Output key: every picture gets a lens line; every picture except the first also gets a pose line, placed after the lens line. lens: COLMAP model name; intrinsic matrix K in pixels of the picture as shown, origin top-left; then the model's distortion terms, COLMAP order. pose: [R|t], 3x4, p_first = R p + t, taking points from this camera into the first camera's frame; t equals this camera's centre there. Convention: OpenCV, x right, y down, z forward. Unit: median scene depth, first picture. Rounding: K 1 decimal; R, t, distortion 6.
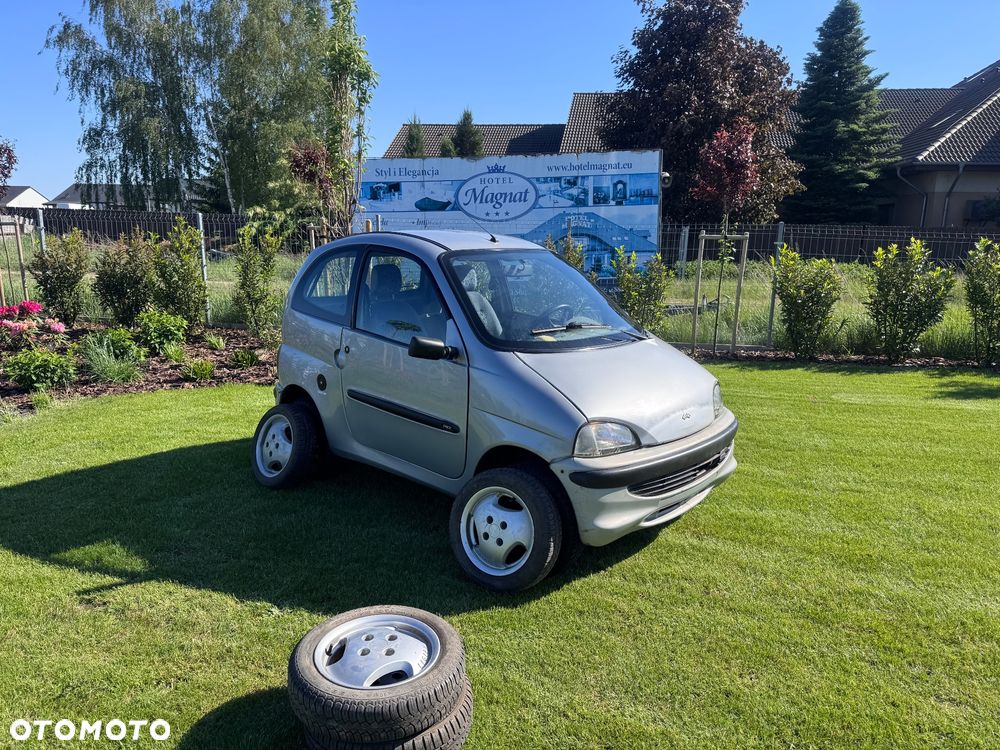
lens RADIAL K [[734.8, 0, 489.4], [0, 734.8, 370.6], [0, 0, 1]] dist [0.059147, -0.064518]
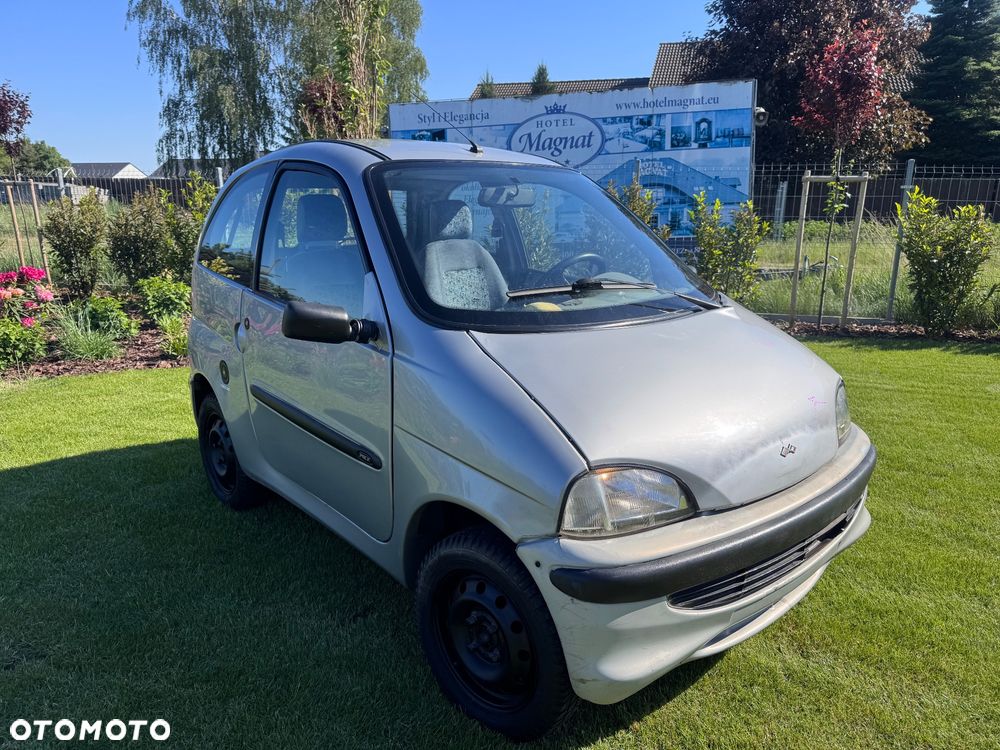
lens RADIAL K [[707.4, 0, 500.0], [0, 707.4, 375.0], [0, 0, 1]] dist [-0.002101, 0.004358]
pose [[0.993494, 0.011822, -0.113272, 0.050506], [-0.006283, 0.998772, 0.049133, -0.007750], [0.113714, -0.048102, 0.992348, 0.202969]]
